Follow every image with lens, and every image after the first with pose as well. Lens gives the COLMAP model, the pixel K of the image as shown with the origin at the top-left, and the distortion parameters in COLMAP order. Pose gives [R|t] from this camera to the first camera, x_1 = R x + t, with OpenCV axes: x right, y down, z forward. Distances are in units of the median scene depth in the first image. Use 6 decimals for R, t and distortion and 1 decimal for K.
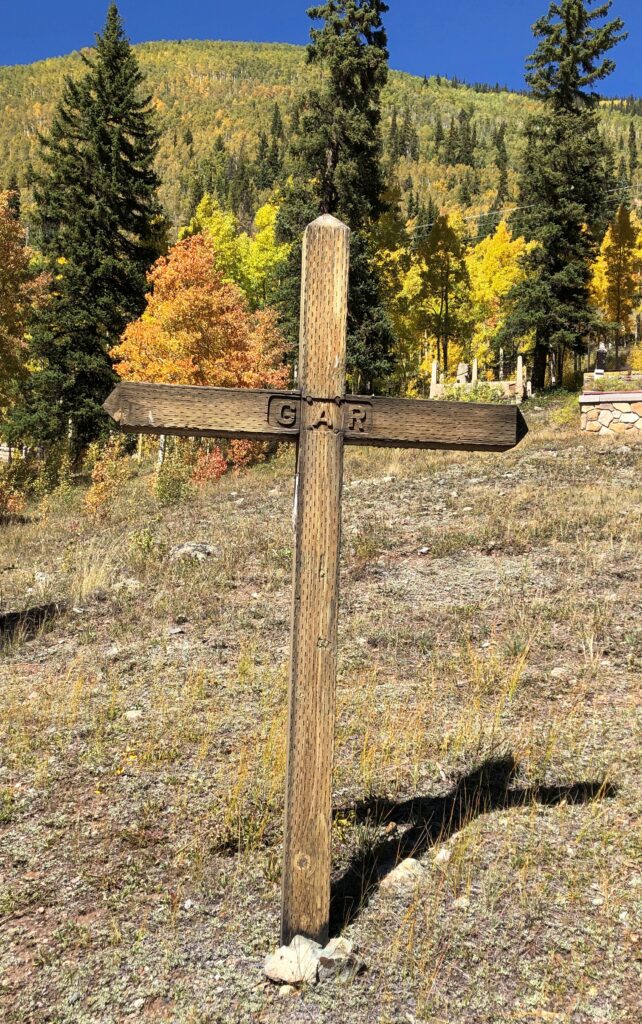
lens RADIAL K [[1024.6, 0, 313.9], [0, 1024.6, 521.5], [0, 0, 1]] dist [0.047717, 0.000000]
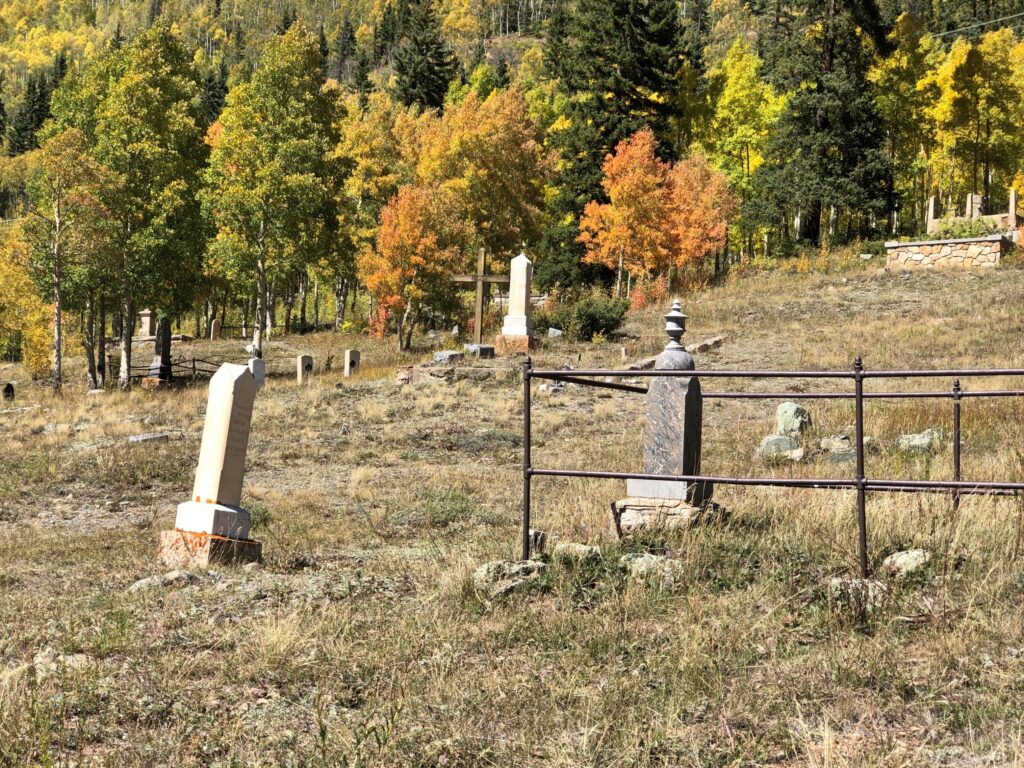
lens RADIAL K [[1712.3, 0, 513.0], [0, 1712.3, 383.4], [0, 0, 1]] dist [-0.163464, 0.000000]
pose [[0.934997, -0.015567, -0.354314, 0.303286], [0.008386, 0.999727, -0.021796, 0.058996], [0.354557, 0.017408, 0.934872, -0.679209]]
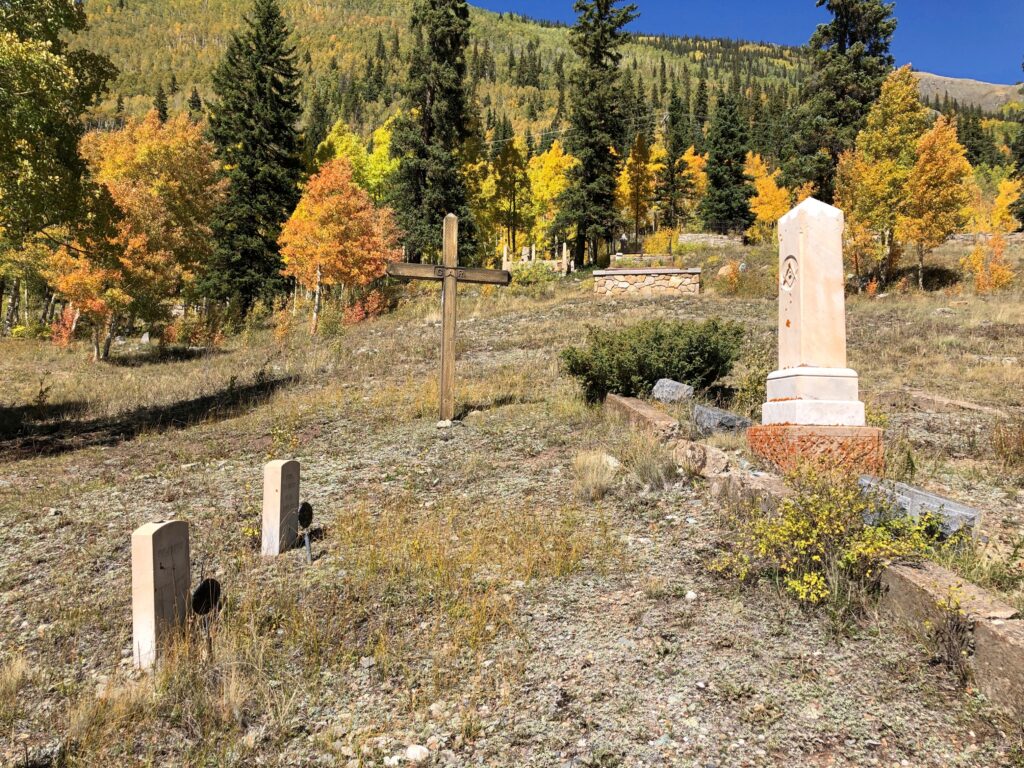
lens RADIAL K [[835.1, 0, 514.2], [0, 835.1, 382.5], [0, 0, 1]] dist [0.015272, -0.010008]
pose [[0.992670, -0.007768, 0.120608, -0.008569], [0.006341, 0.999905, 0.012211, 0.016430], [-0.120692, -0.011357, 0.992625, -0.128535]]
